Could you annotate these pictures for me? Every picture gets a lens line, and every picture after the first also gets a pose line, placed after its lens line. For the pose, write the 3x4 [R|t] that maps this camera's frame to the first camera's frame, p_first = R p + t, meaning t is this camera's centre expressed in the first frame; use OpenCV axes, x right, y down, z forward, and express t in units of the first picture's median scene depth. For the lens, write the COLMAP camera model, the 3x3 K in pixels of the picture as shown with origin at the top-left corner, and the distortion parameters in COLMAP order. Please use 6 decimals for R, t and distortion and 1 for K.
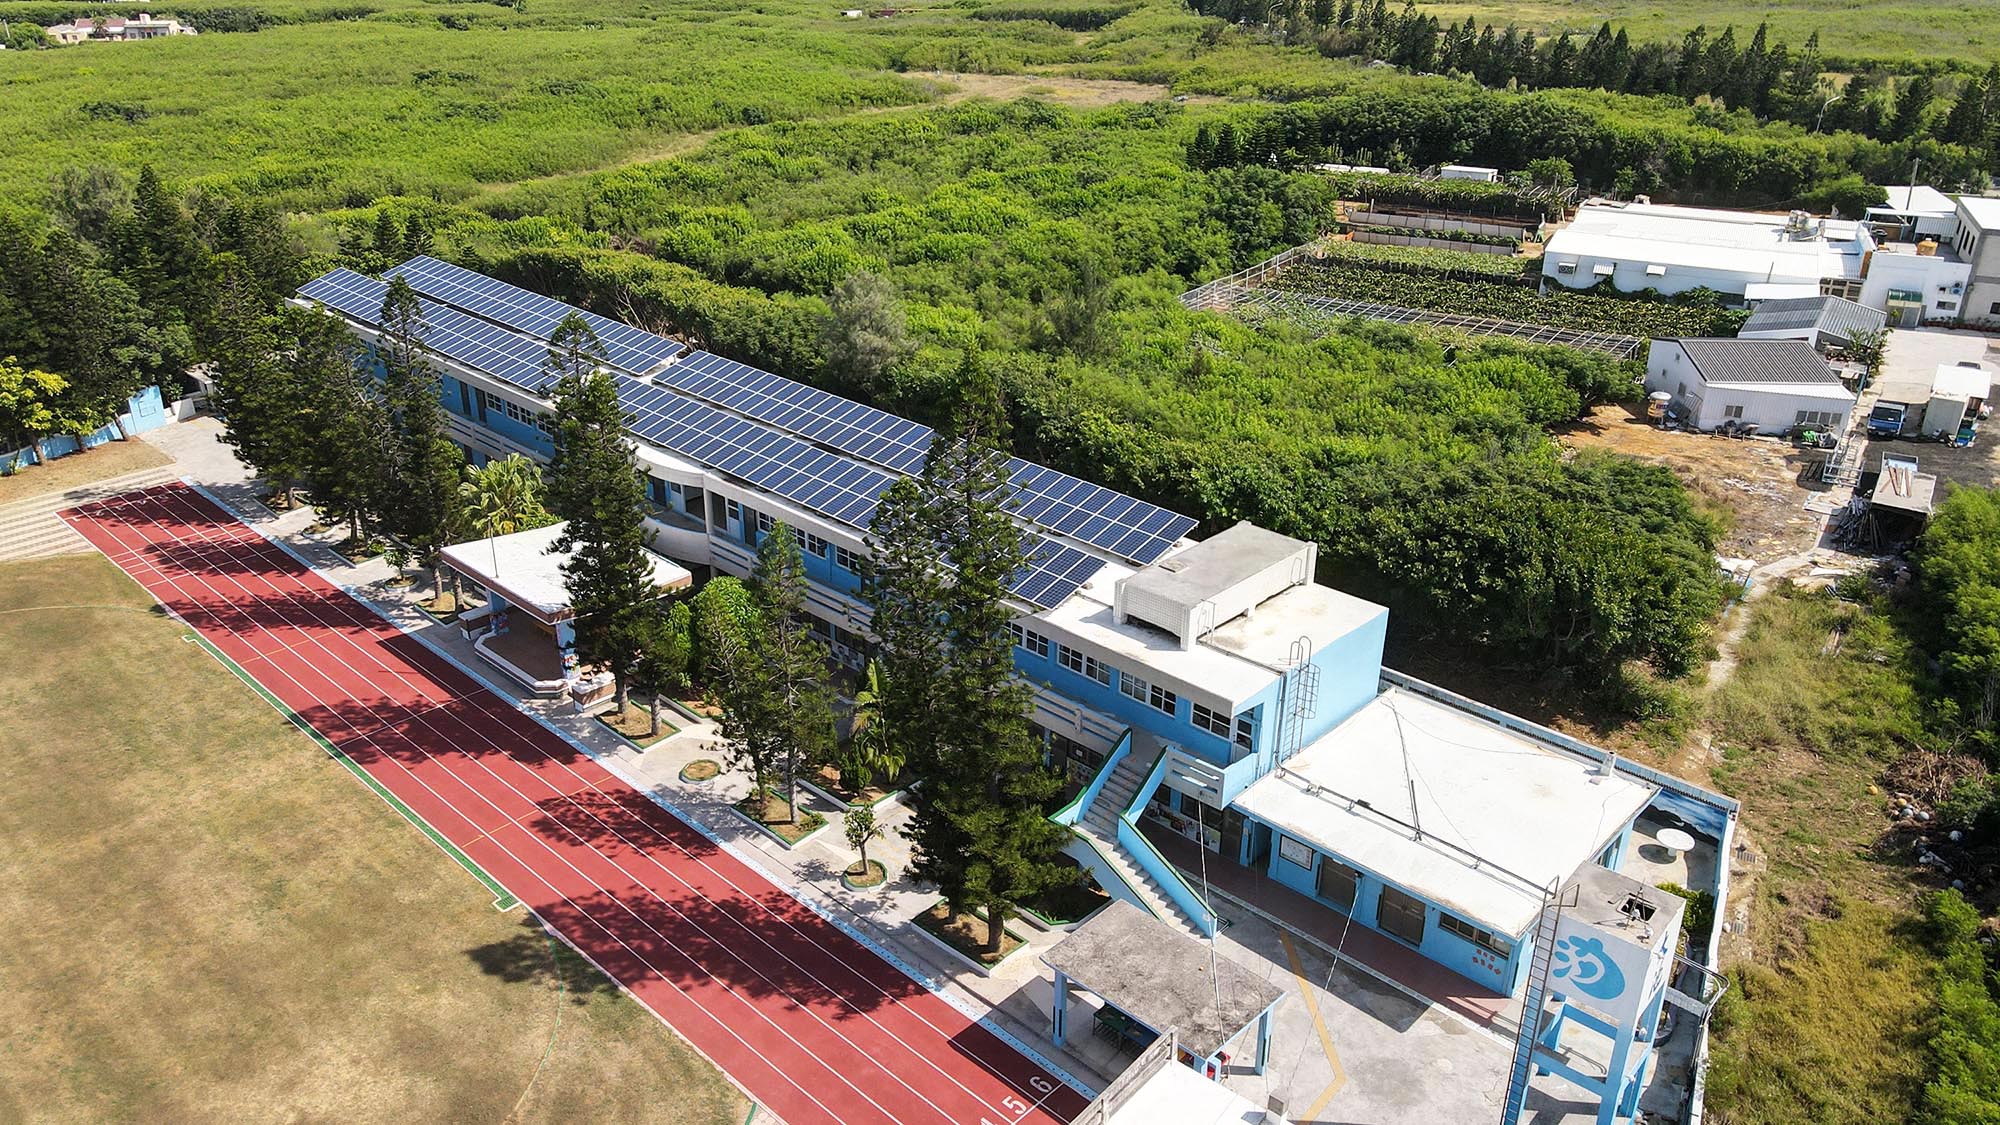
lens RADIAL K [[1457.0, 0, 1000.0], [0, 1457.0, 562.5], [0, 0, 1]] dist [-0.002234, 0.028637]
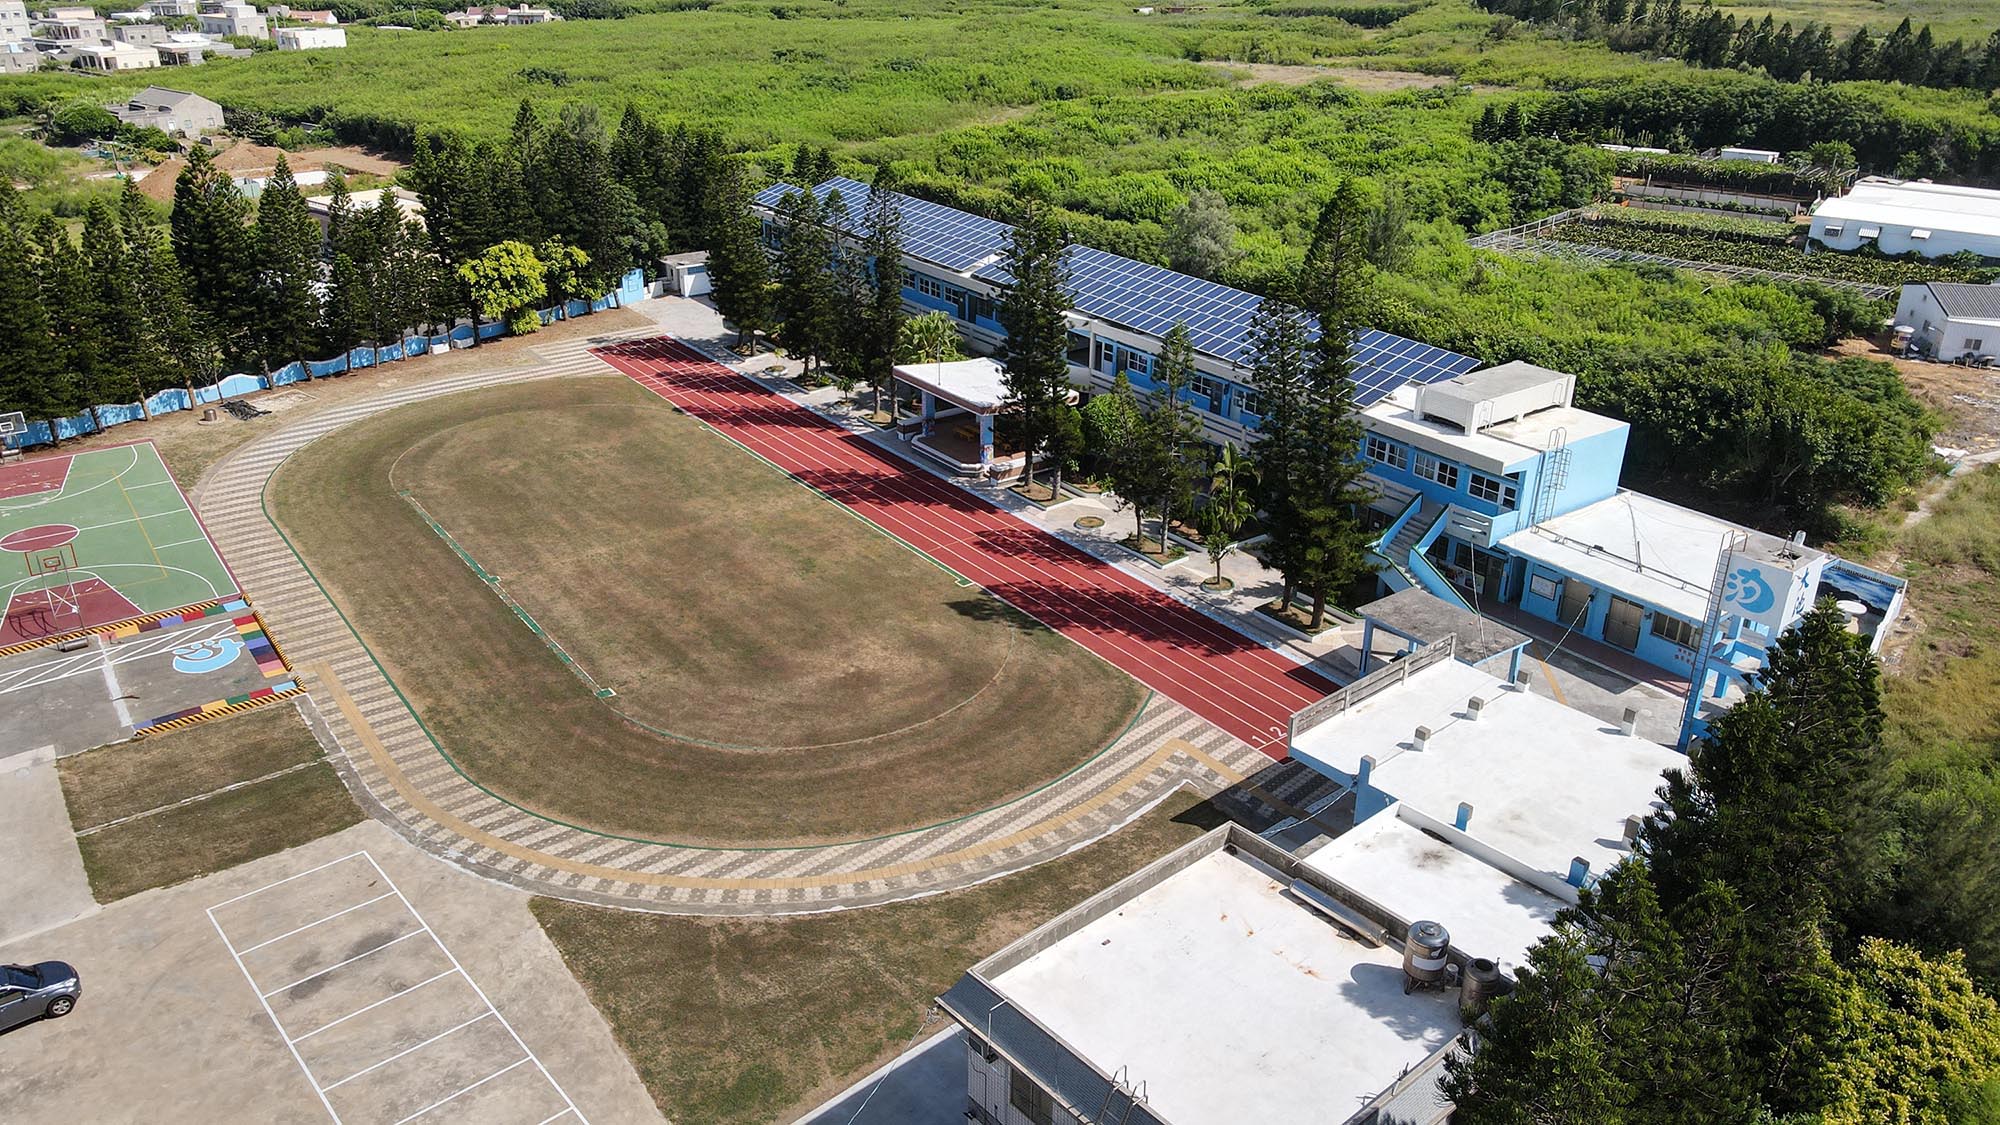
lens RADIAL K [[1457.0, 0, 1000.0], [0, 1457.0, 562.5], [0, 0, 1]] dist [-0.002234, 0.028637]
pose [[0.985026, 0.072277, -0.156524, -0.050684], [-0.072884, 0.997339, 0.001863, 0.129042], [0.156242, 0.009573, 0.987672, -0.251554]]
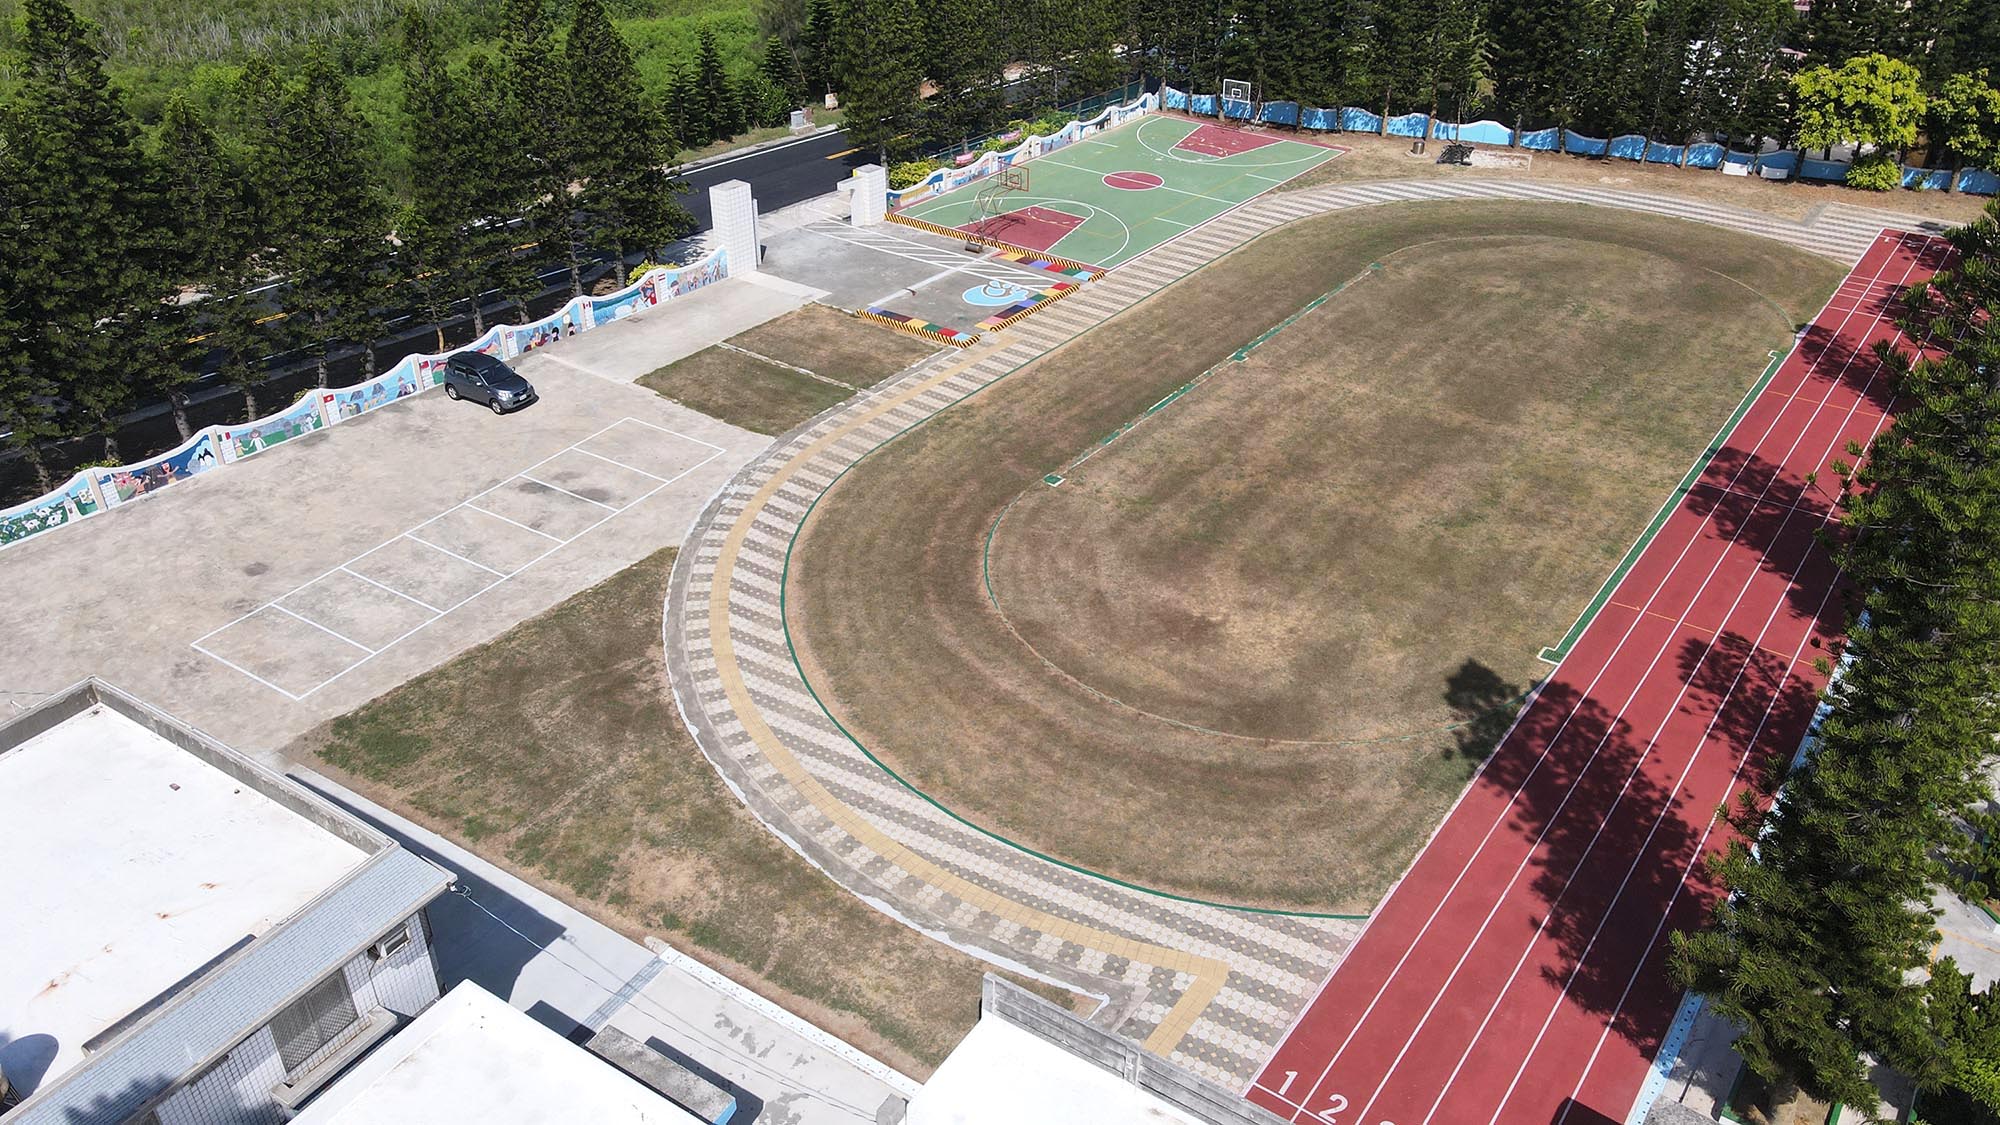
lens RADIAL K [[1457.0, 0, 1000.0], [0, 1457.0, 562.5], [0, 0, 1]] dist [-0.002234, 0.028637]
pose [[0.112050, 0.517639, -0.848230, 0.211860], [-0.415315, 0.799872, 0.433266, -0.033810], [0.902751, 0.303735, 0.304609, 0.255343]]
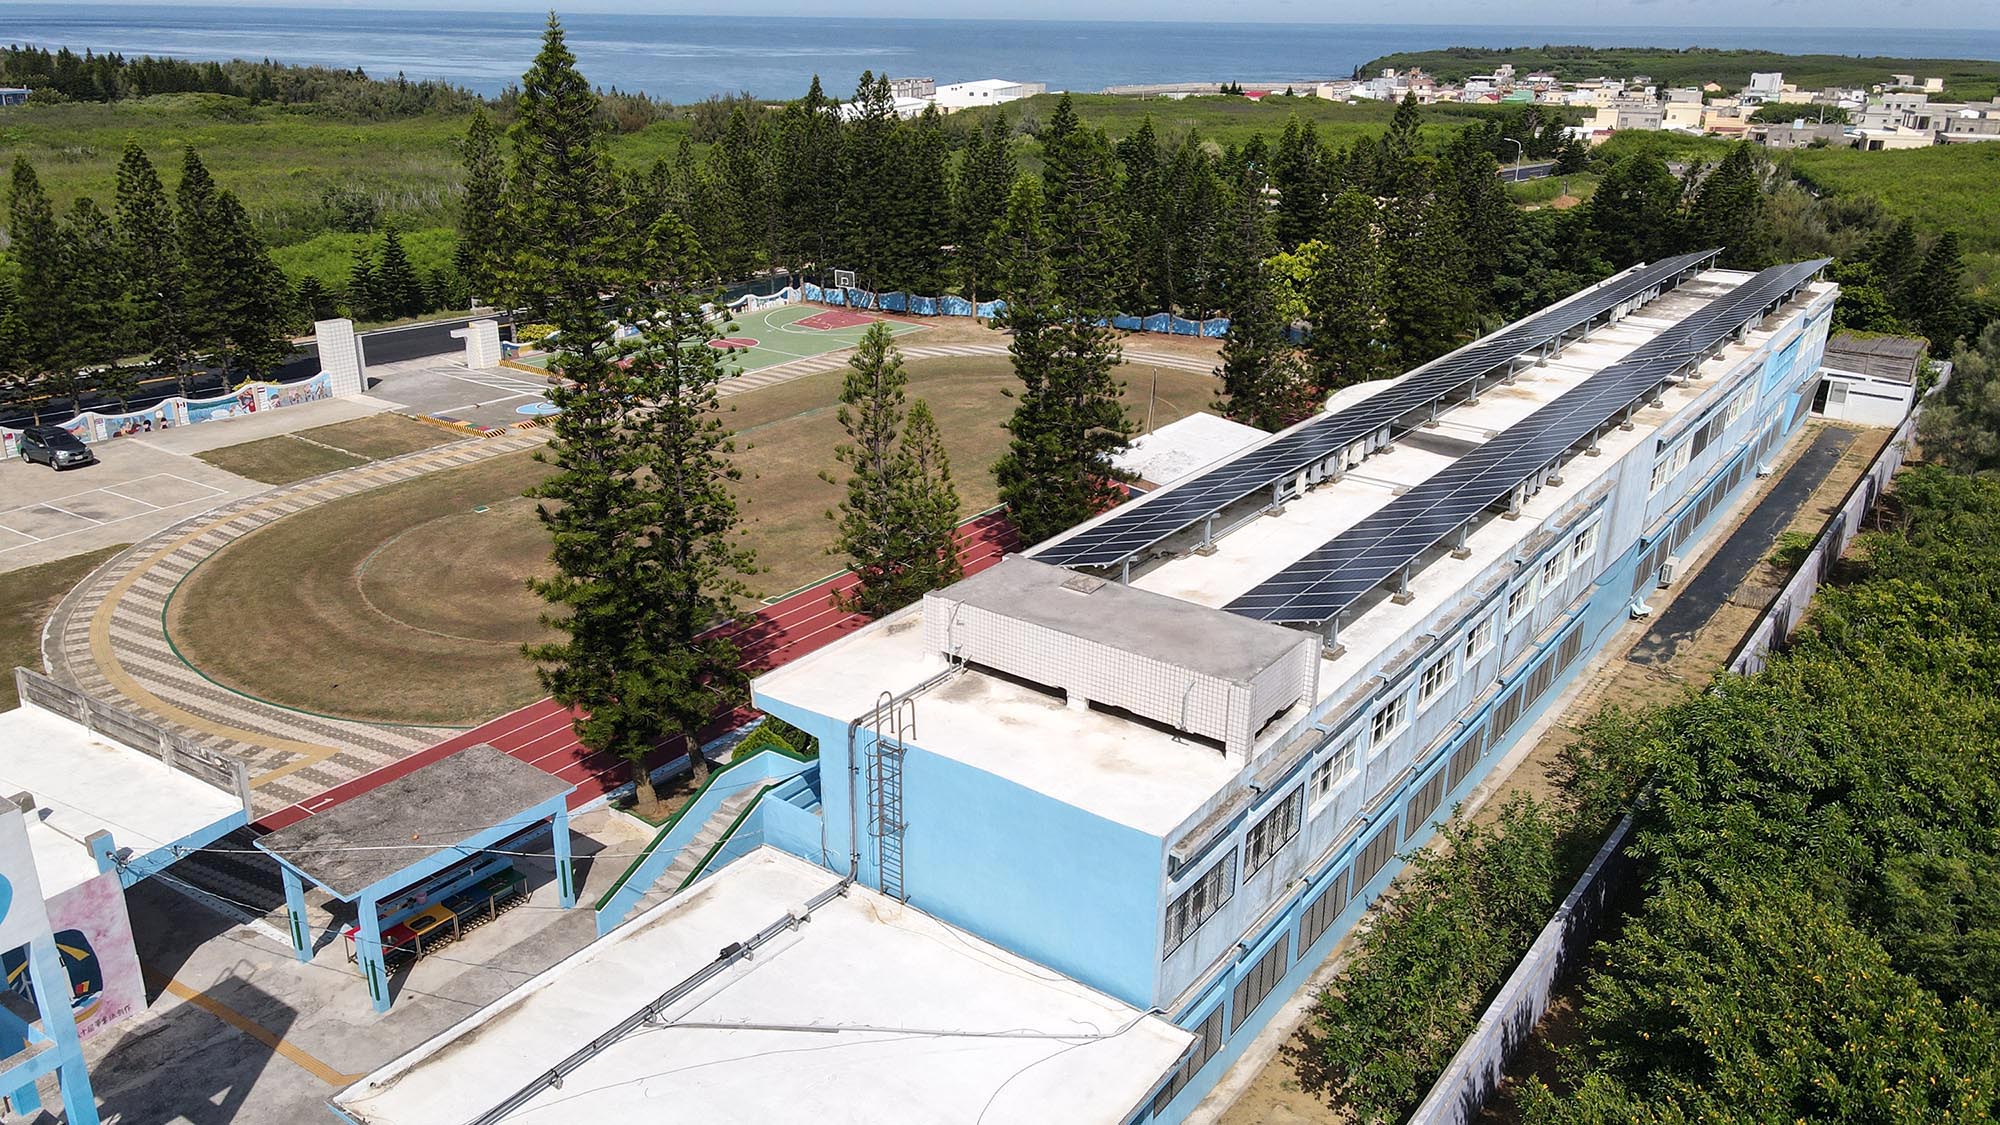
lens RADIAL K [[1463.5, 0, 1000.0], [0, 1463.5, 562.5], [0, 0, 1]] dist [0.001367, 0.038946]
pose [[0.122991, 0.340780, -0.932063, 0.447337], [-0.420286, 0.868698, 0.262153, -0.099475], [0.899018, 0.359490, 0.250067, 0.535587]]
